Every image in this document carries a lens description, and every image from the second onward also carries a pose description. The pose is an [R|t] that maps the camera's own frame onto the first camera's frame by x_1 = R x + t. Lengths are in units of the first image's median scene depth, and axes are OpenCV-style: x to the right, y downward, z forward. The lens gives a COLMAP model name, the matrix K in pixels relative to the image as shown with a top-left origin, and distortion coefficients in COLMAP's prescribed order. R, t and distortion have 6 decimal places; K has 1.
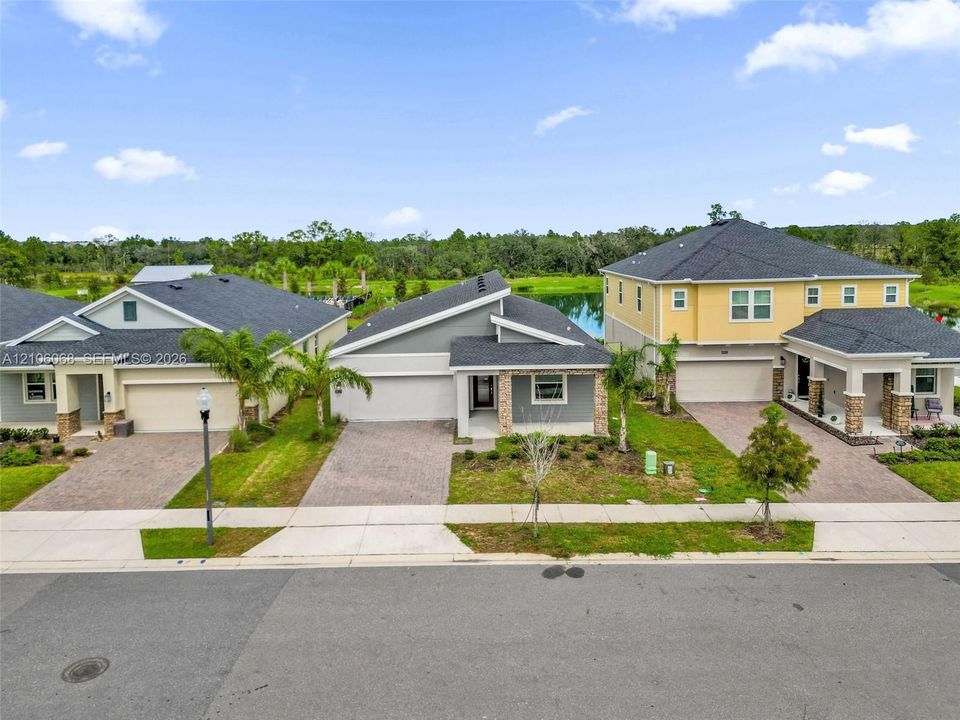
lens RADIAL K [[771.2, 0, 479.7], [0, 771.2, 332.5], [0, 0, 1]] dist [0.040339, -0.001340]
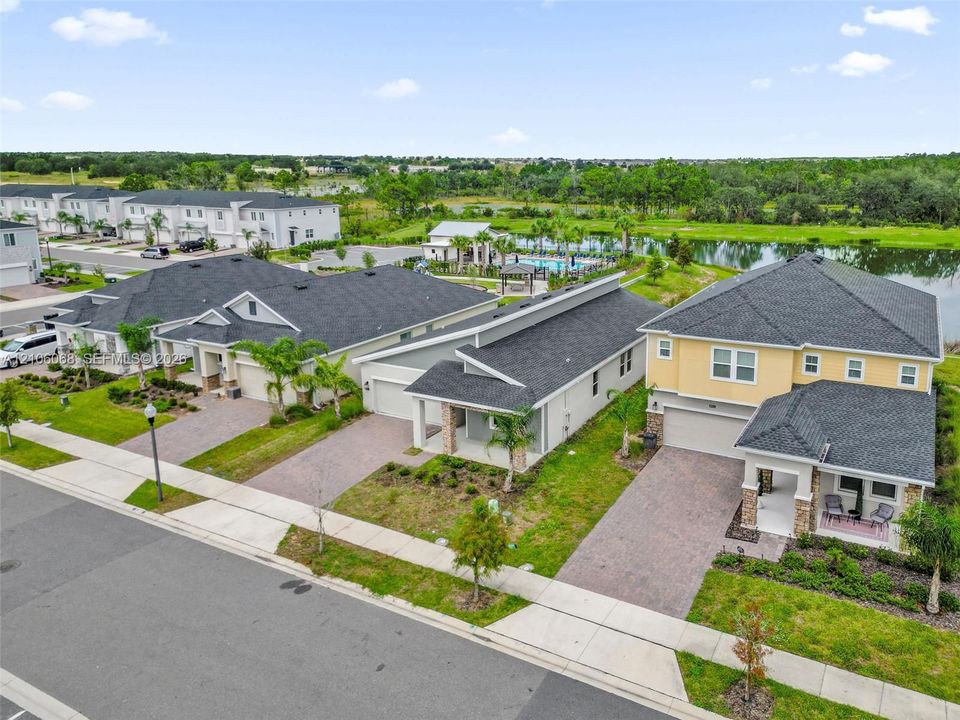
lens RADIAL K [[737.4, 0, 480.0], [0, 737.4, 360.0], [0, 0, 1]] dist [0.086130, -0.106899]
pose [[0.862799, 0.142630, -0.485009, 0.592126], [-0.067886, 0.983374, 0.168423, -0.198413], [0.500968, -0.112390, 0.858138, 0.053428]]
